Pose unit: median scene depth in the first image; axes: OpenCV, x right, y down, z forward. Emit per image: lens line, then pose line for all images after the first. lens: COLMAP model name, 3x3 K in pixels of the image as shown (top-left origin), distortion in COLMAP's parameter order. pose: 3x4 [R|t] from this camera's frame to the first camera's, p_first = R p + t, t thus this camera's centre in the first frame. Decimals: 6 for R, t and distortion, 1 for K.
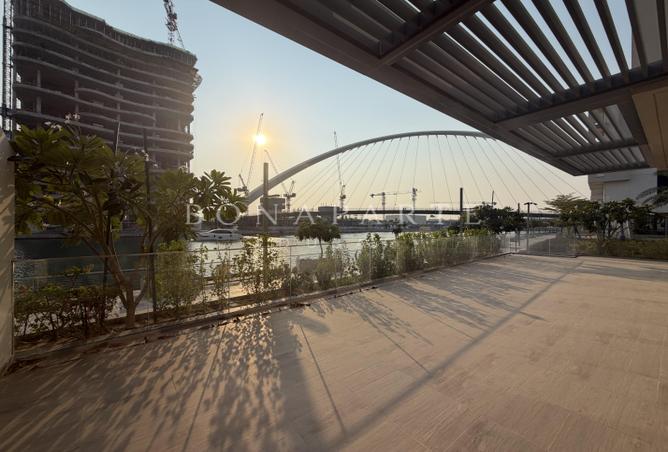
lens RADIAL K [[261.8, 0, 333.0], [0, 261.8, 225.7], [0, 0, 1]] dist [-0.001666, 0.000179]
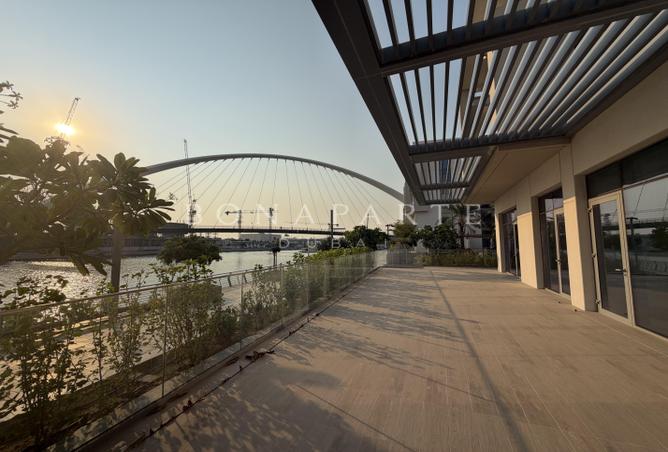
lens RADIAL K [[261.8, 0, 331.6], [0, 261.8, 222.6], [0, 0, 1]] dist [-0.001666, 0.000179]
pose [[0.863539, 0.034437, 0.503105, -0.338056], [0.007796, 0.996635, -0.081599, -0.001468], [-0.504222, 0.074386, 0.860364, 0.248939]]
